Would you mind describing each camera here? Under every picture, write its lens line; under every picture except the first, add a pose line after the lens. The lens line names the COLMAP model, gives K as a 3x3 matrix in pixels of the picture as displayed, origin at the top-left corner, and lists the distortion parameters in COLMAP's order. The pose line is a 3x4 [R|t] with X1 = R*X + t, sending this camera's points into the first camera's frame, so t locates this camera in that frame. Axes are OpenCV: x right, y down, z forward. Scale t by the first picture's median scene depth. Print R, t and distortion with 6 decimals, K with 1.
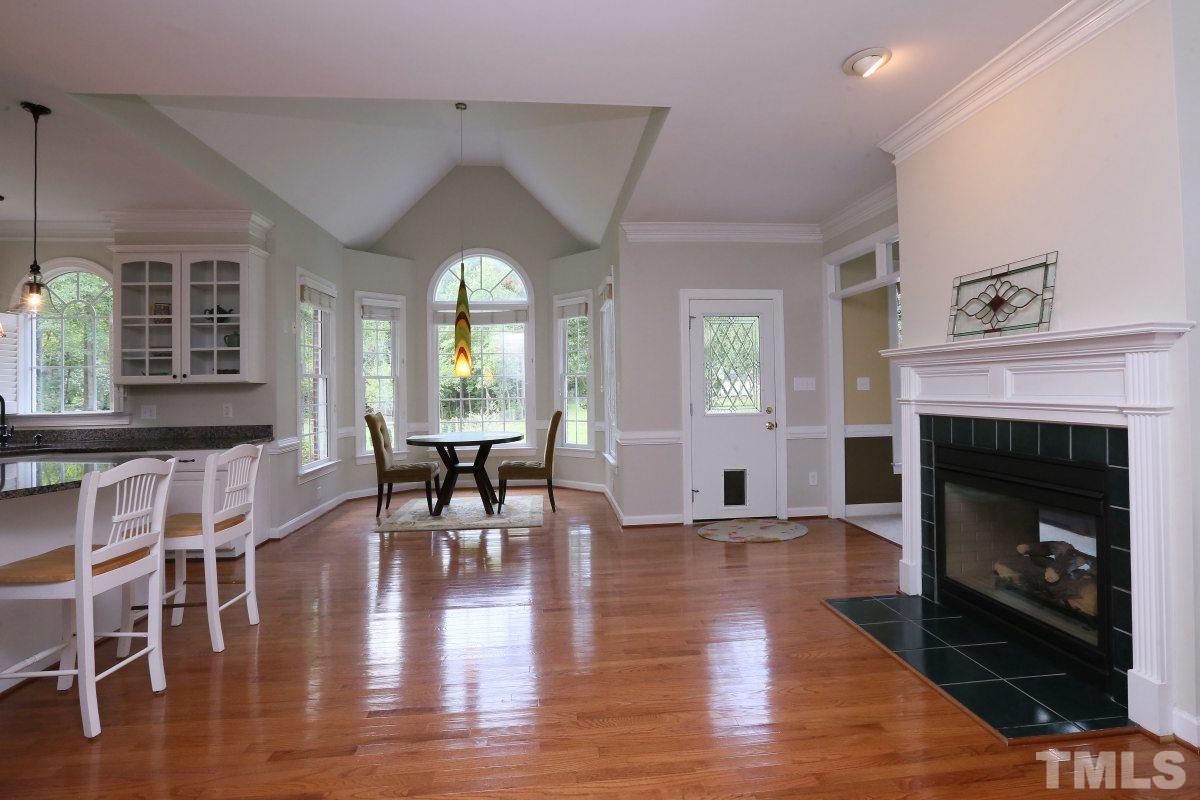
lens RADIAL K [[580.2, 0, 586.5], [0, 580.2, 381.3], [0, 0, 1]] dist [-0.001868, 0.000210]
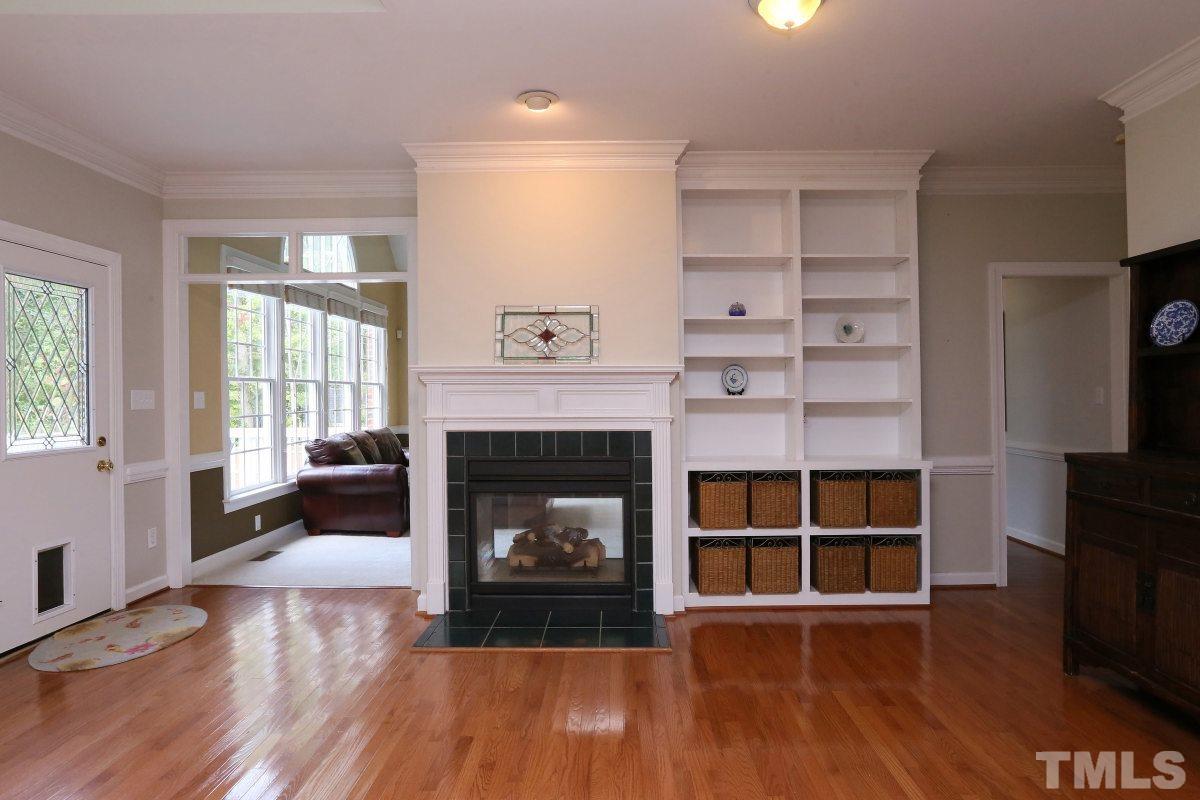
lens RADIAL K [[687.5, 0, 607.6], [0, 687.5, 403.1], [0, 0, 1]] dist [-0.006217, -0.000113]
pose [[0.083949, 0.014219, 0.996369, -0.657434], [-0.010428, 0.999856, -0.013390, 0.022264], [-0.996415, -0.009266, 0.084085, 0.687620]]
